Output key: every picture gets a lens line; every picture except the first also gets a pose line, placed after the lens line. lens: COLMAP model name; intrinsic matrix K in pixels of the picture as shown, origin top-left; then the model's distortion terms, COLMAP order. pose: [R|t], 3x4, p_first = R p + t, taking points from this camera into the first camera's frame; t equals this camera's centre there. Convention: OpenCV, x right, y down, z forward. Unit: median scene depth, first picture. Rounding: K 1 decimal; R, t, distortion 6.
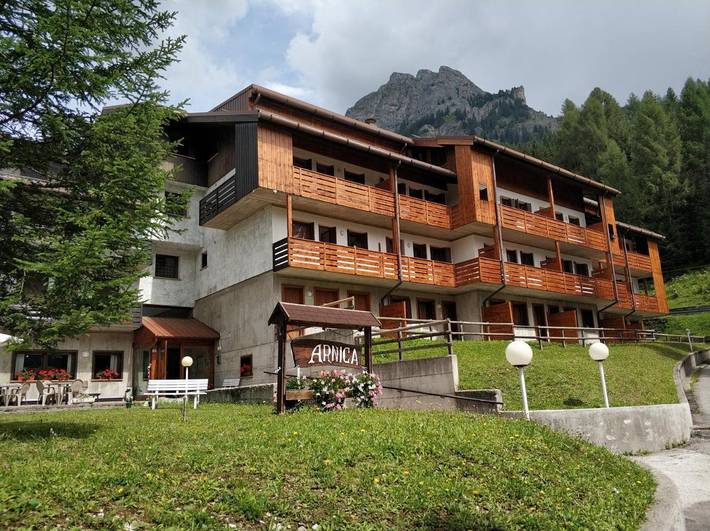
lens RADIAL K [[555.7, 0, 355.0], [0, 555.7, 265.5], [0, 0, 1]] dist [0.001359, -0.003611]
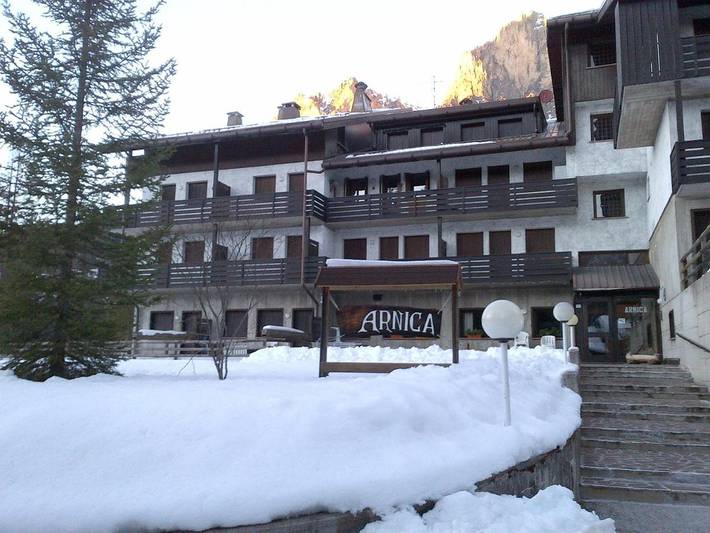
lens RADIAL K [[650.4, 0, 355.0], [0, 650.4, 266.5], [0, 0, 1]] dist [-0.003893, -0.000391]
pose [[0.523937, -0.072101, -0.848700, 0.304865], [0.158952, 0.987183, 0.014261, 0.022579], [0.836794, -0.142374, 0.528682, 0.181403]]
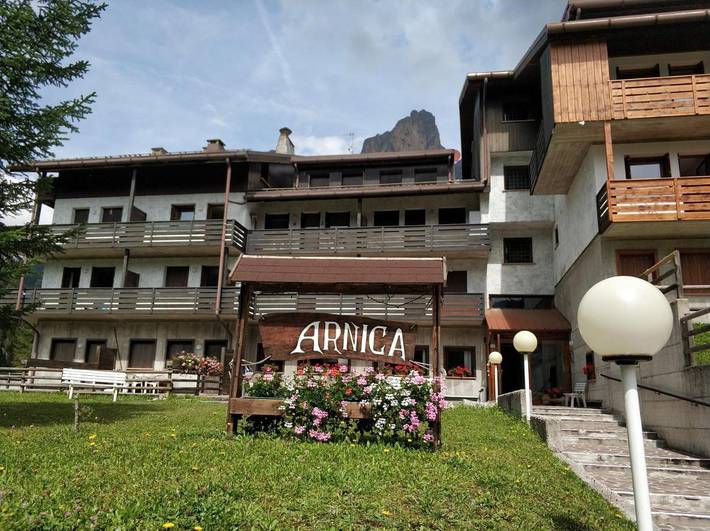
lens RADIAL K [[555.7, 0, 355.0], [0, 555.7, 265.5], [0, 0, 1]] dist [0.001359, -0.003611]
pose [[0.654018, -0.113255, -0.747953, 0.158730], [0.112324, 0.992308, -0.052038, 0.047084], [0.748094, -0.049979, 0.661708, 0.257244]]
